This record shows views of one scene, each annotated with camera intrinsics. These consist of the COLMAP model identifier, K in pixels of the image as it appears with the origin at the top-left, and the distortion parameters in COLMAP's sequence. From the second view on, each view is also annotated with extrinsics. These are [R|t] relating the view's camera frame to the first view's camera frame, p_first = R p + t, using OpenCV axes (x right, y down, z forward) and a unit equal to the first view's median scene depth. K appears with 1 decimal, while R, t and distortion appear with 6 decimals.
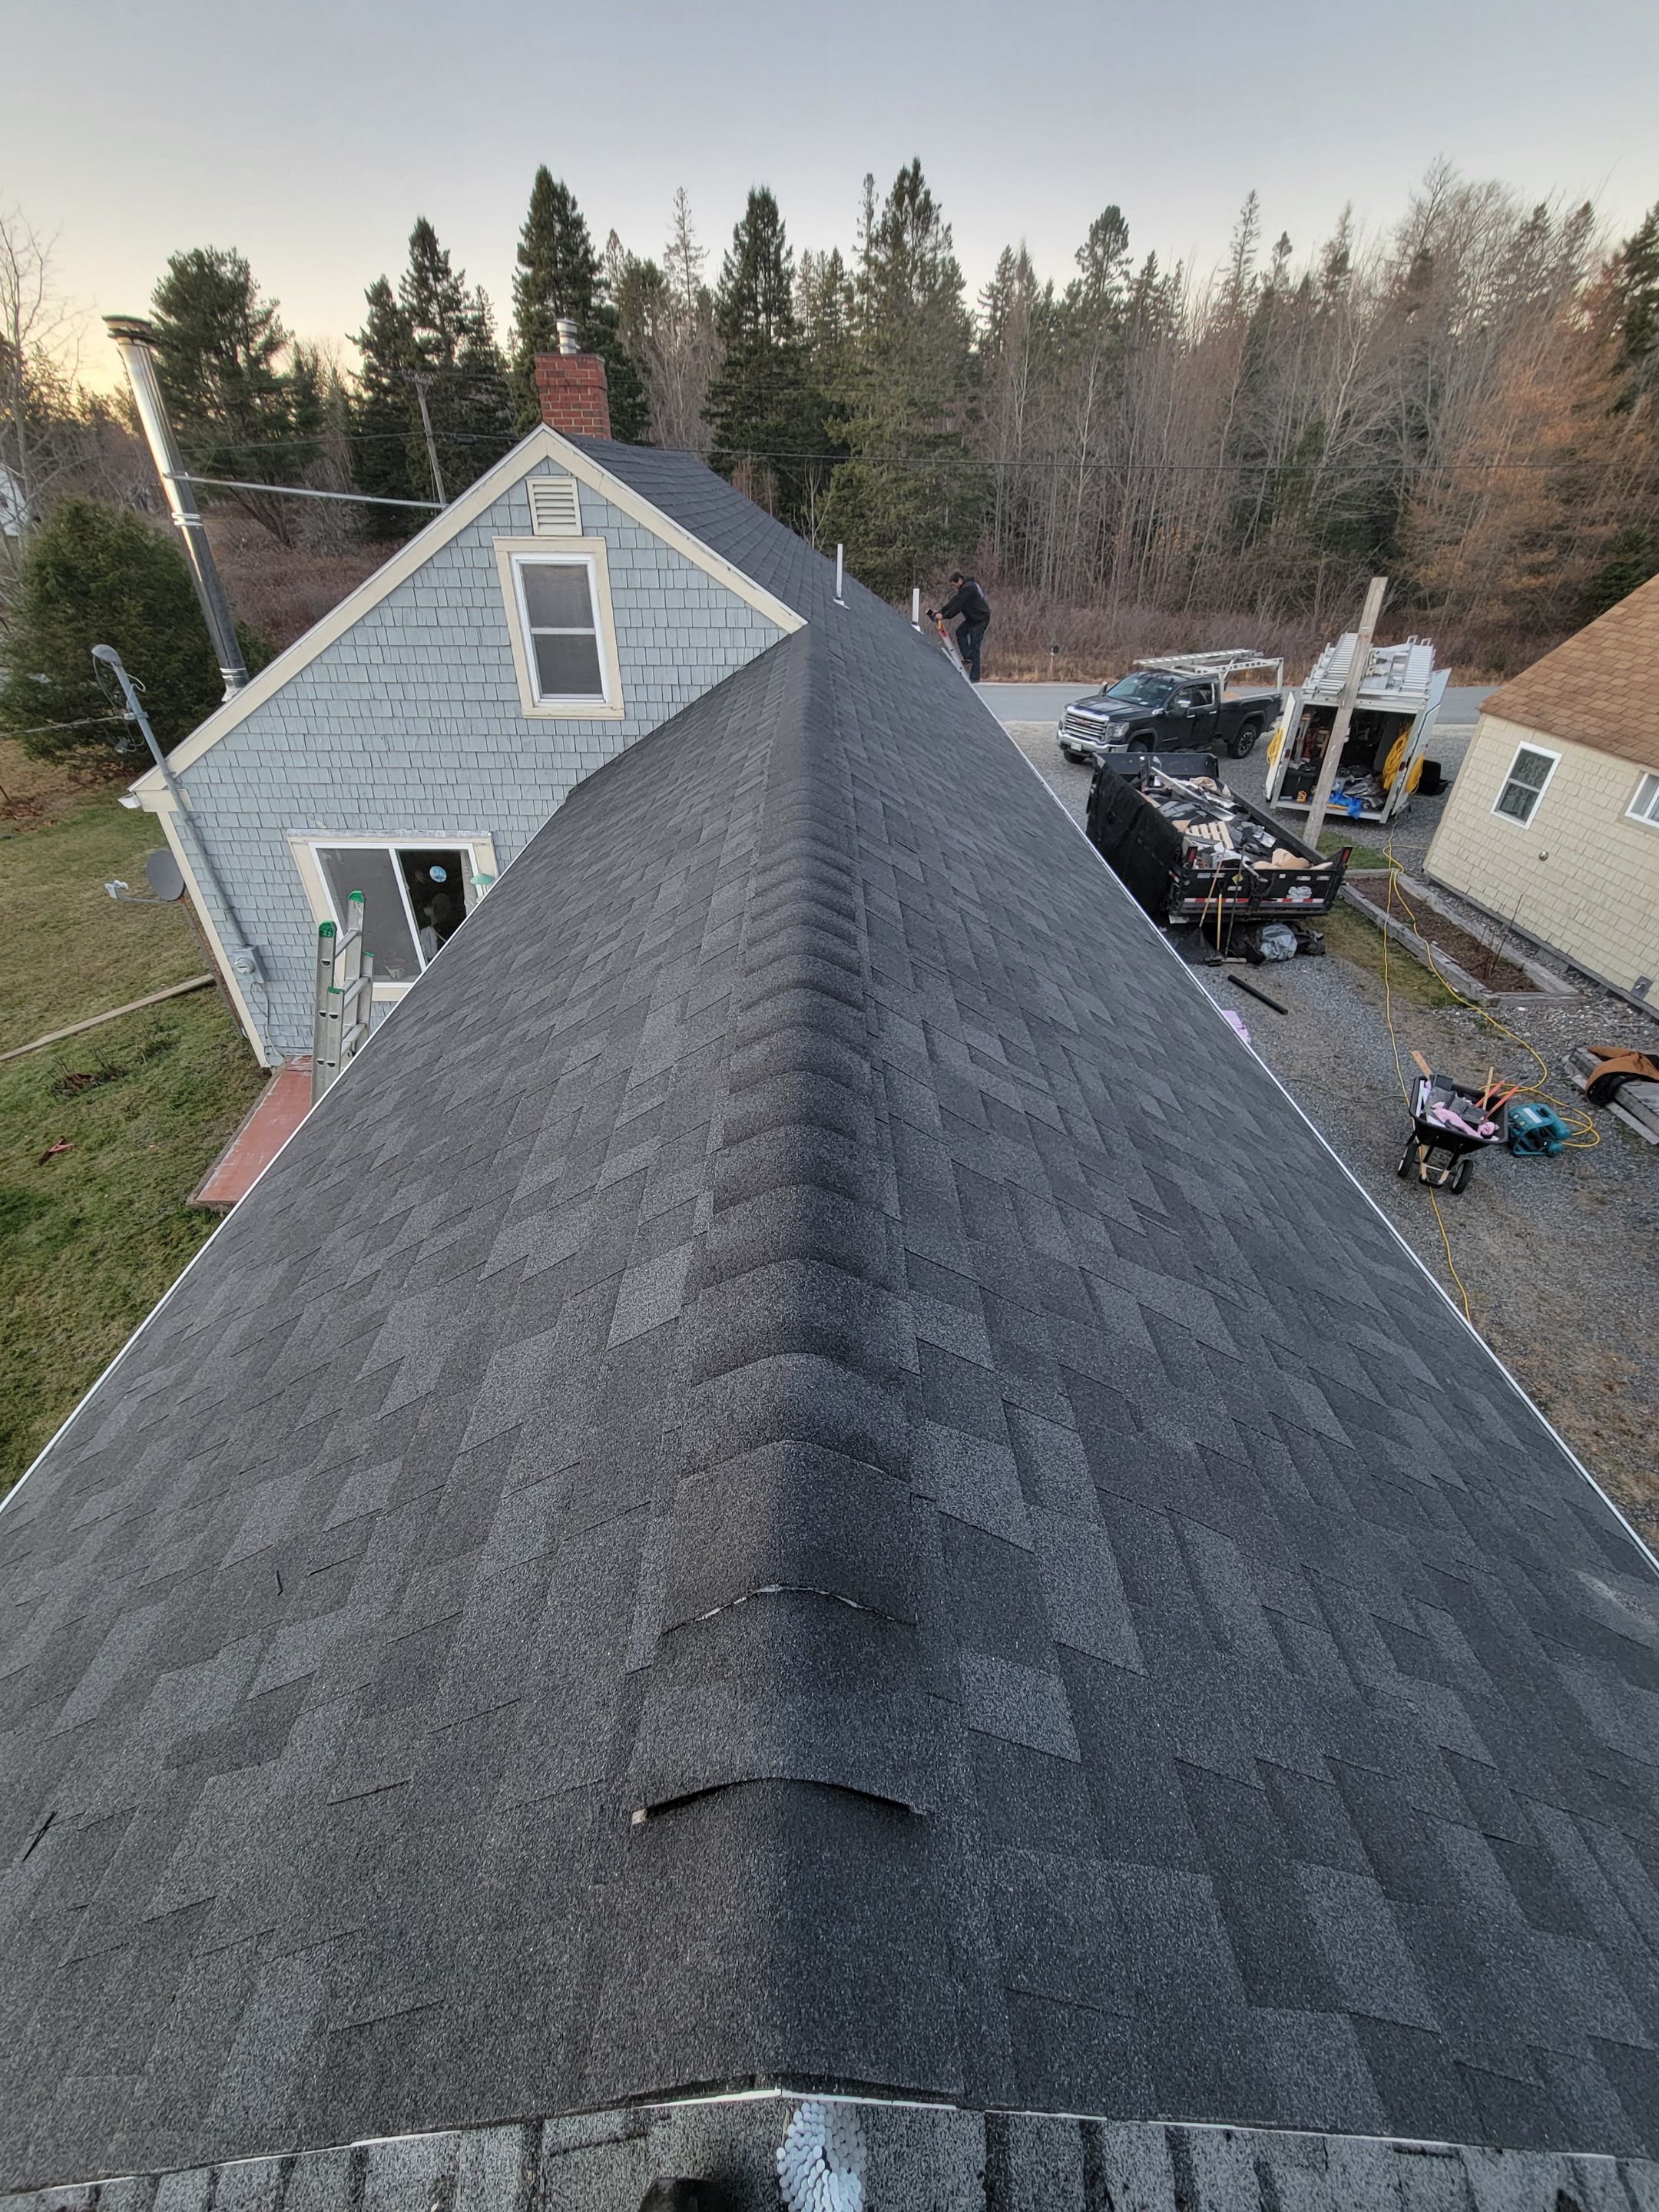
lens RADIAL K [[911.3, 0, 845.0], [0, 911.3, 1088.4], [0, 0, 1]] dist [-0.011669, 0.001367]
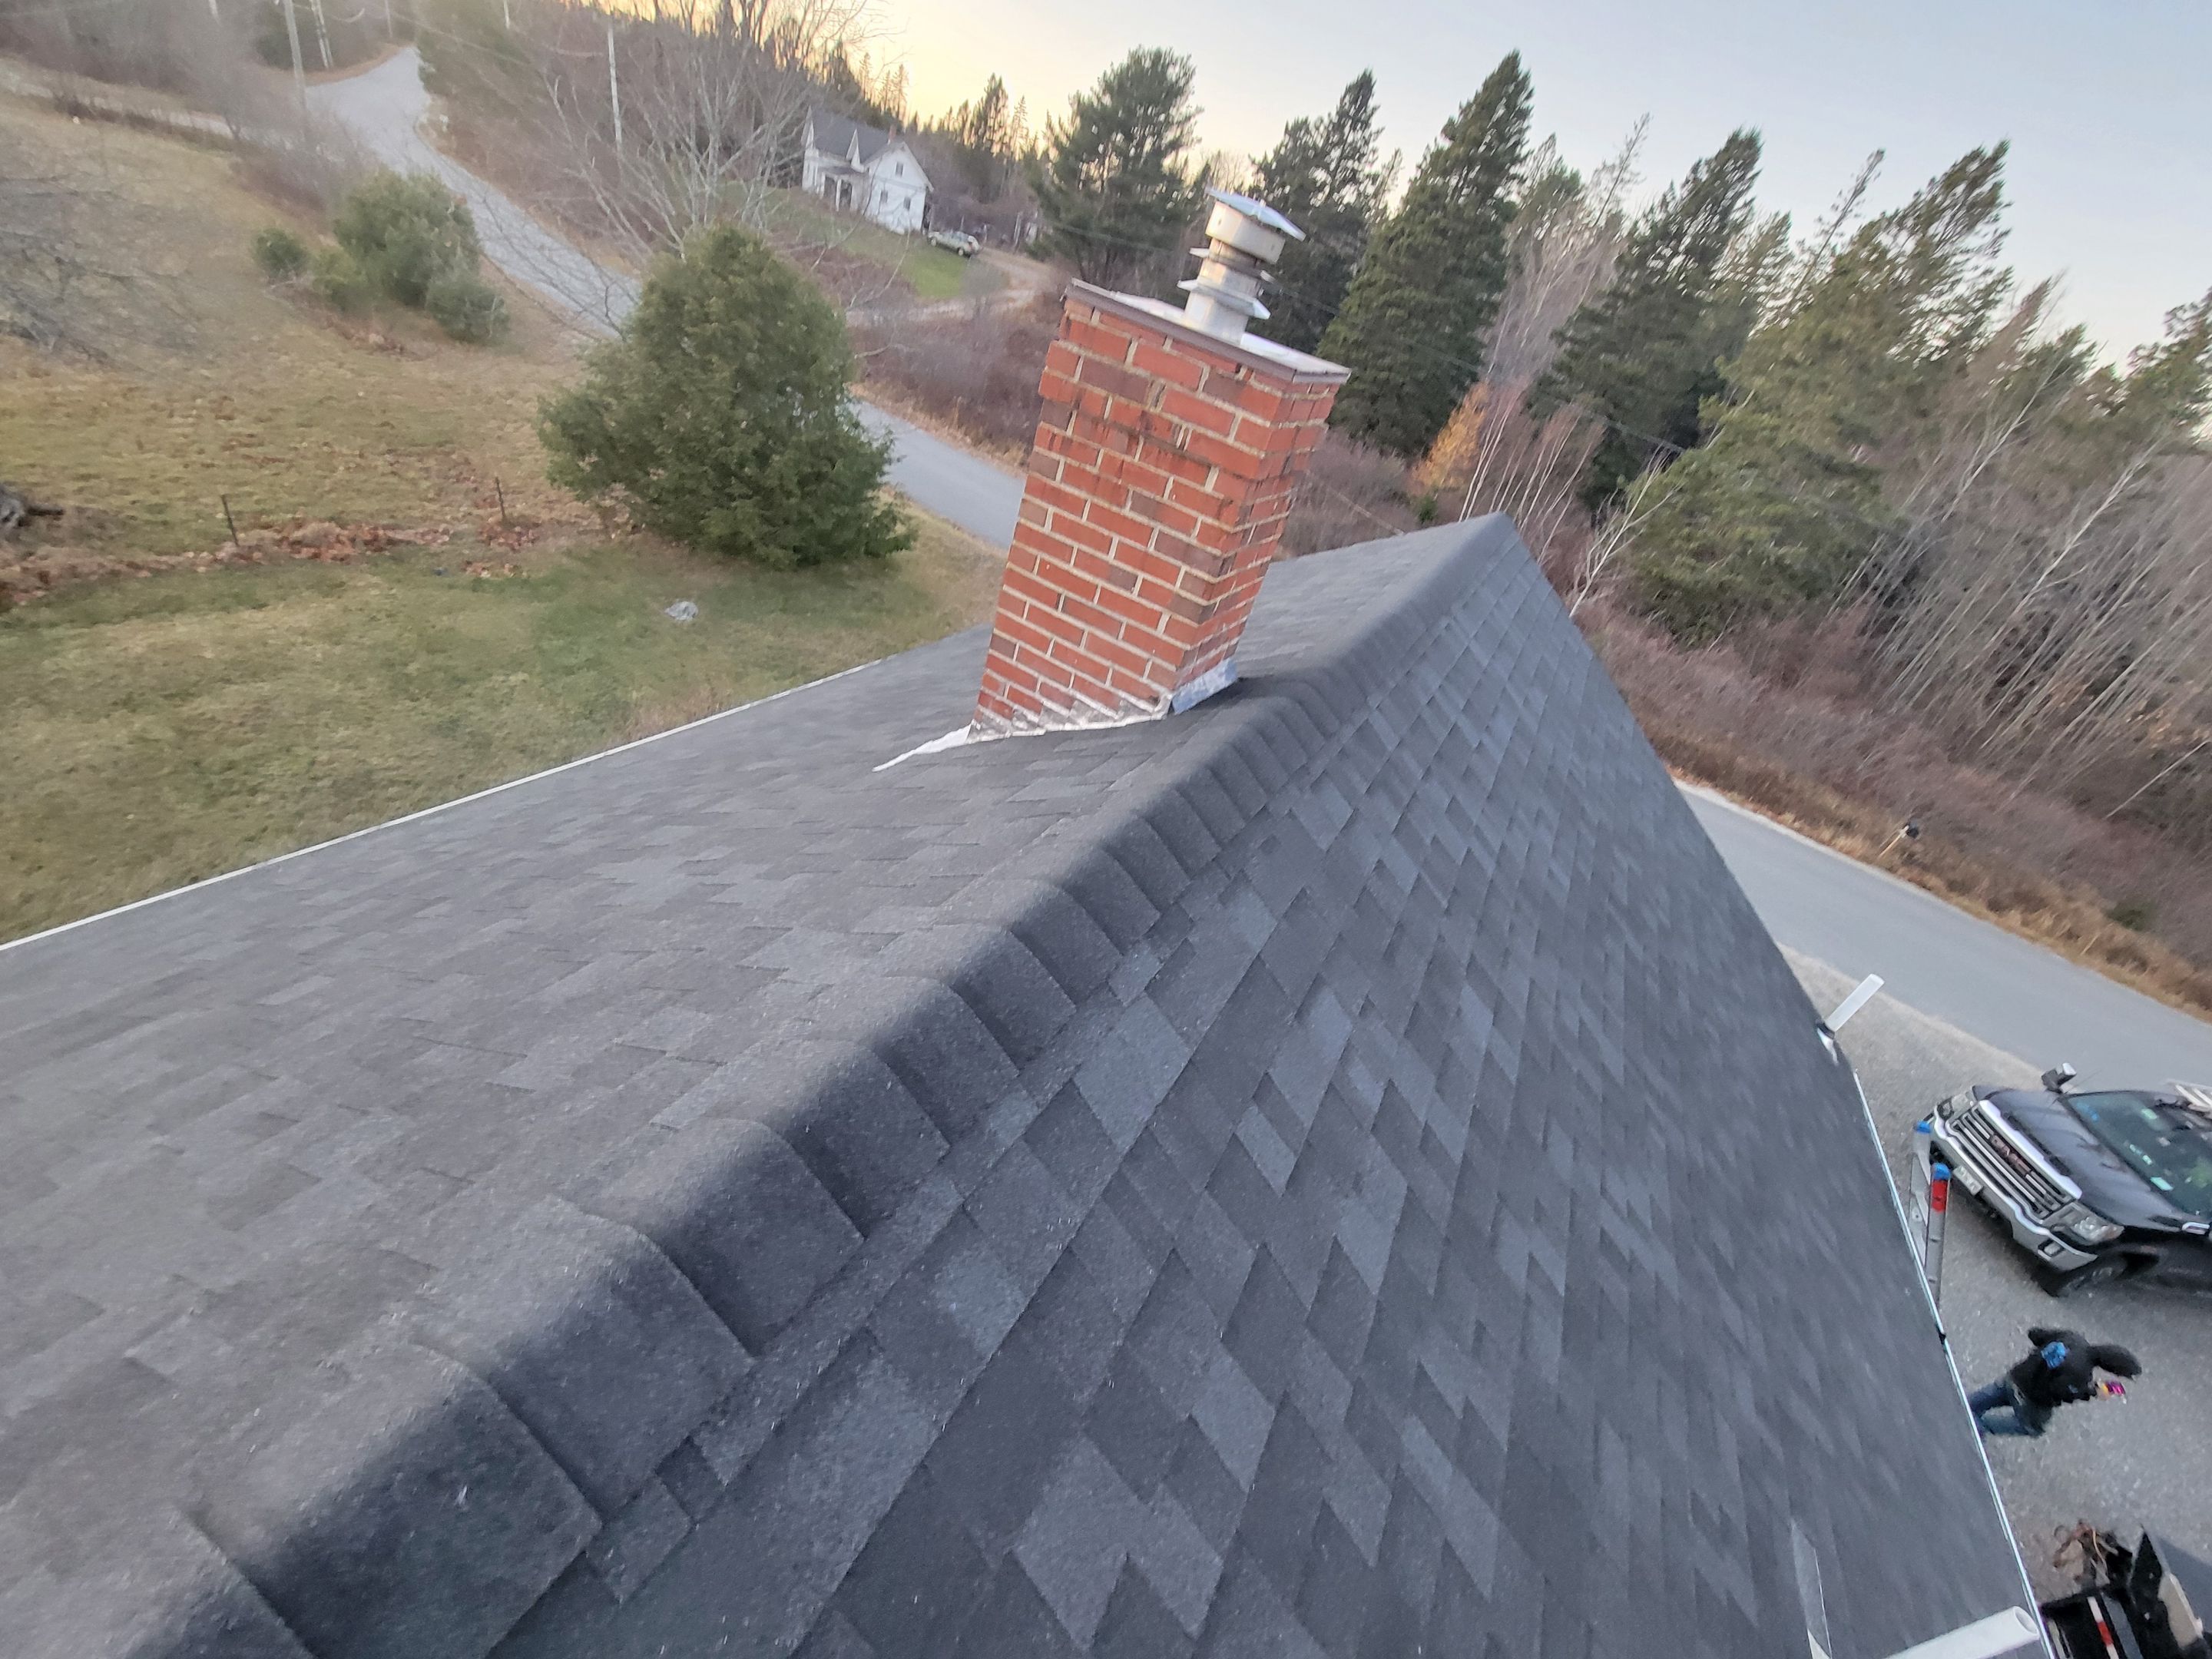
lens RADIAL K [[911.3, 0, 1098.7], [0, 911.3, 811.0], [0, 0, 1]] dist [-0.011669, 0.001367]
pose [[0.826028, 0.468942, -0.312684, -0.130026], [-0.498175, 0.866931, -0.015881, -0.450538], [0.263628, 0.168890, 0.949725, 0.522966]]
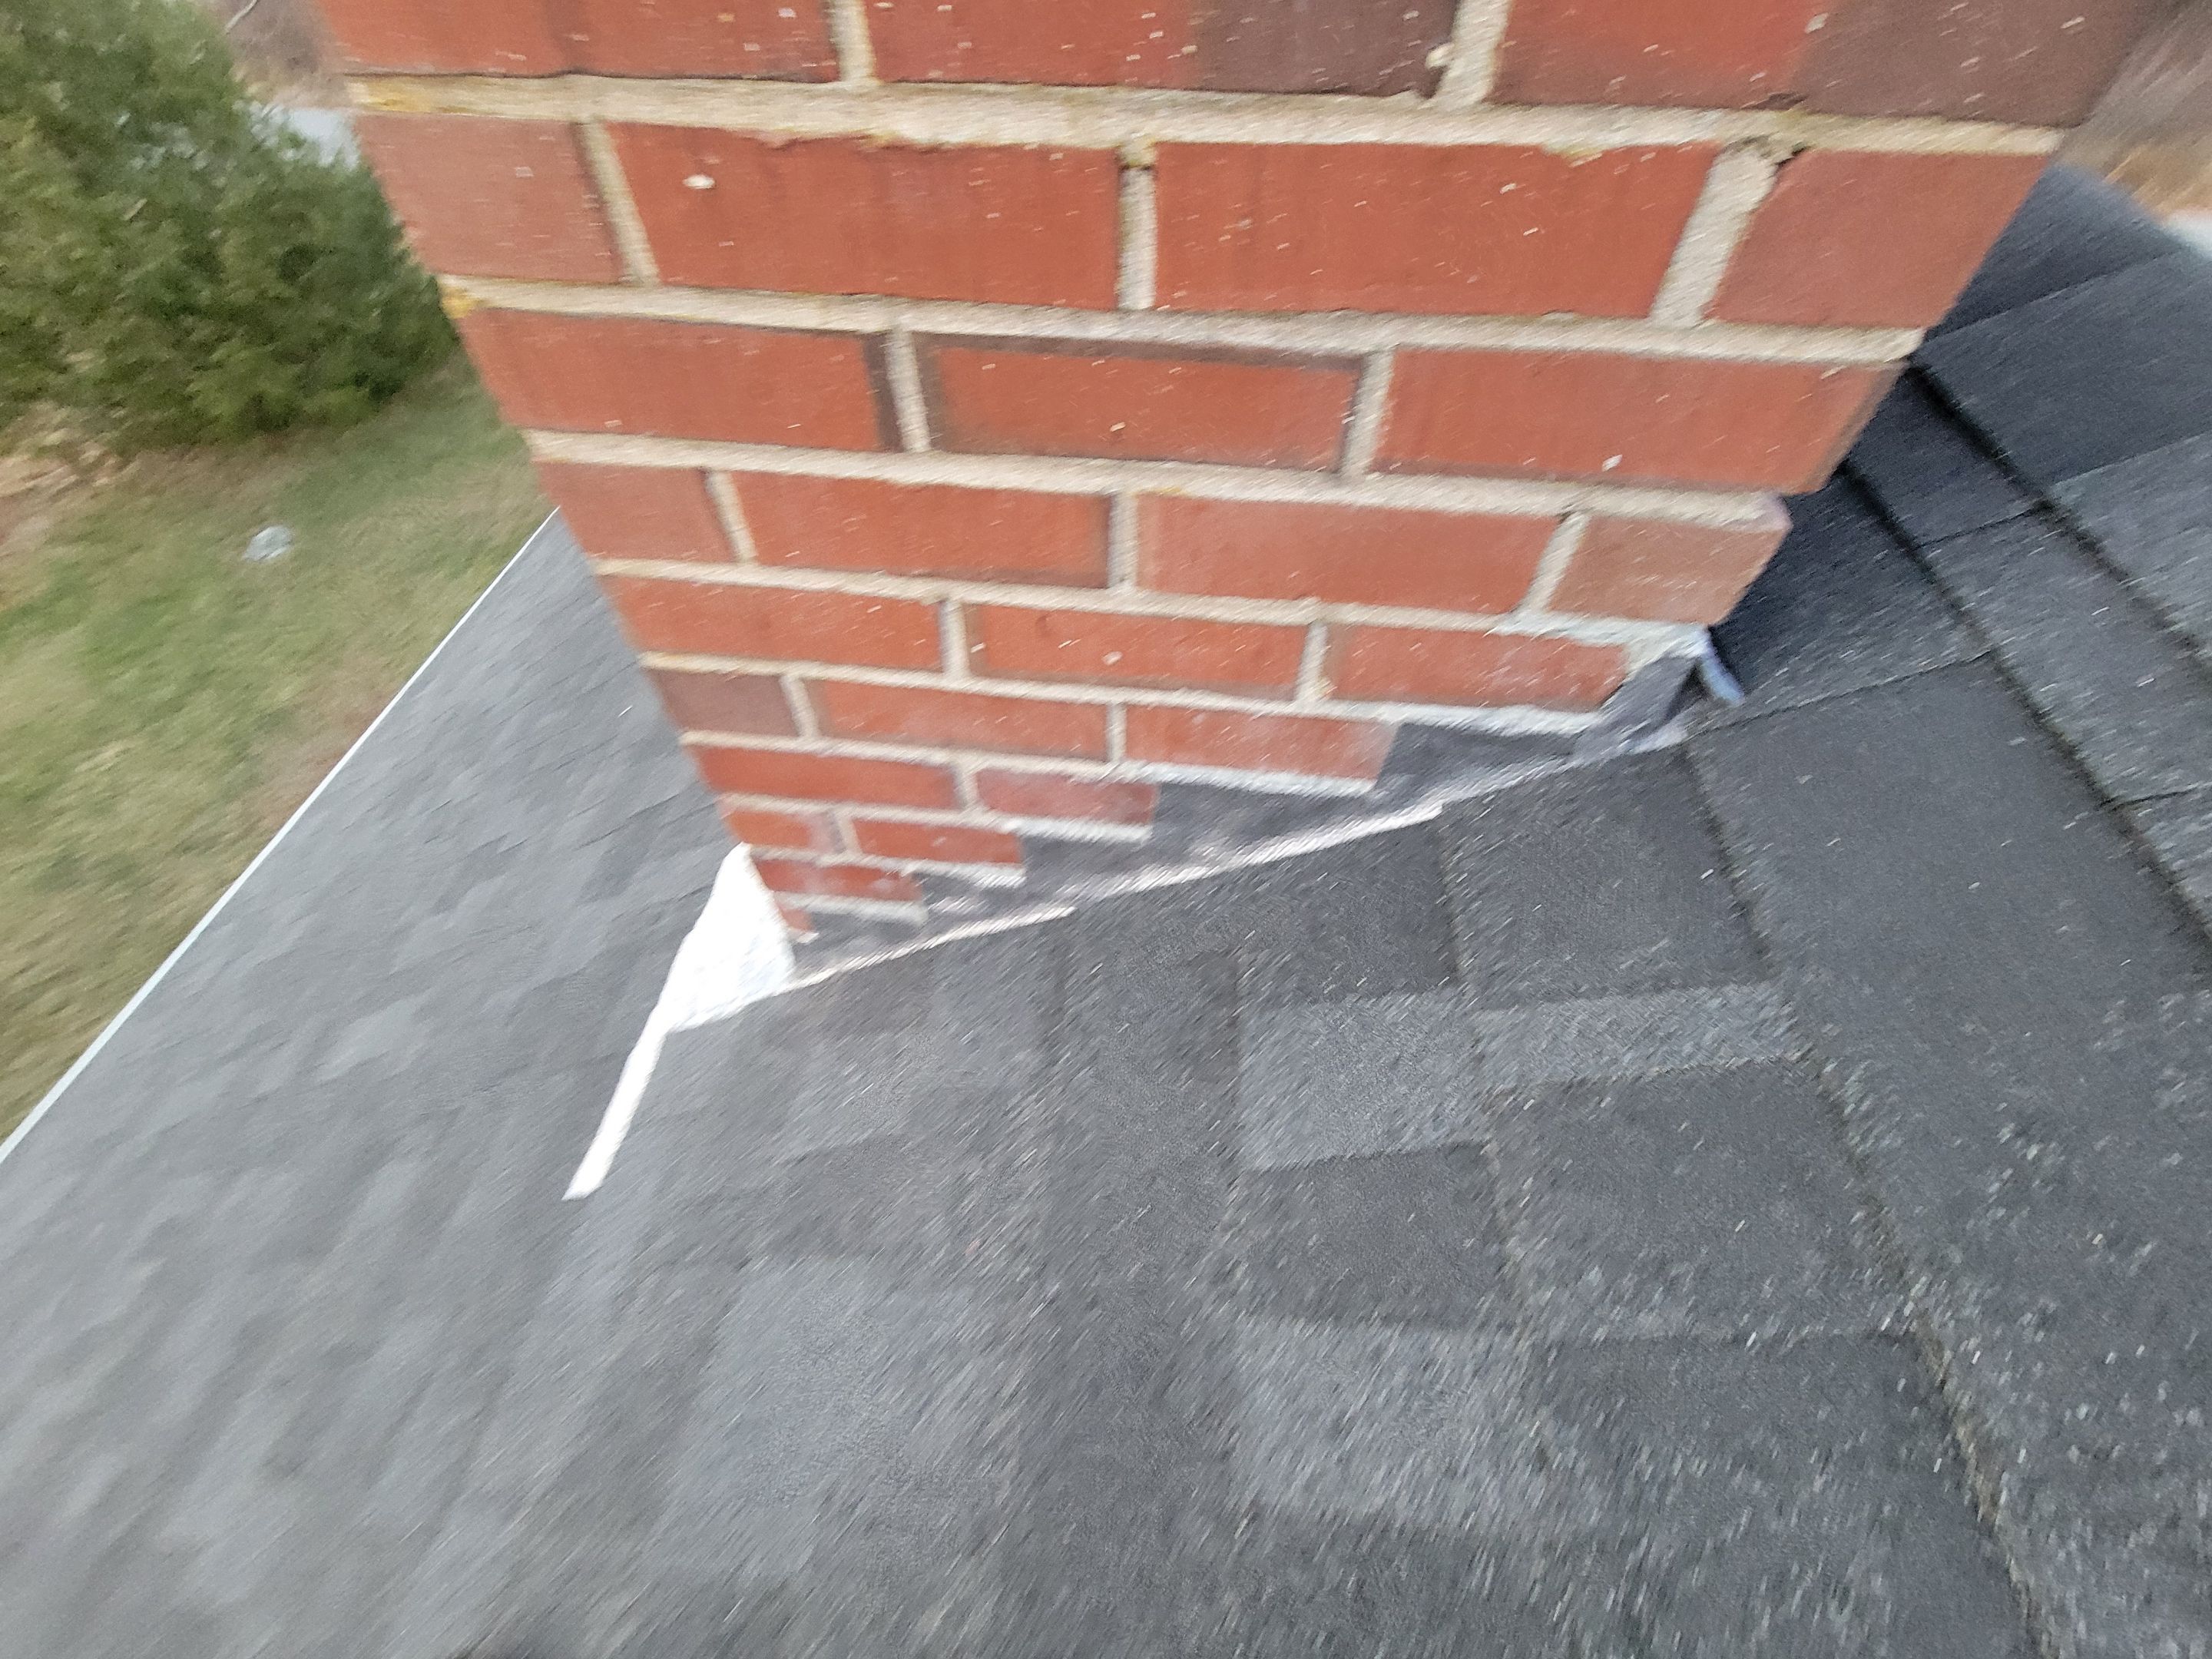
lens RADIAL K [[911.3, 0, 1098.2], [0, 911.3, 824.4], [0, 0, 1]] dist [-0.011669, 0.001367]
pose [[0.990148, 0.109919, -0.086741, -0.203724], [-0.079066, 0.950174, 0.301527, -0.482408], [0.115563, -0.291698, 0.949504, 0.658105]]
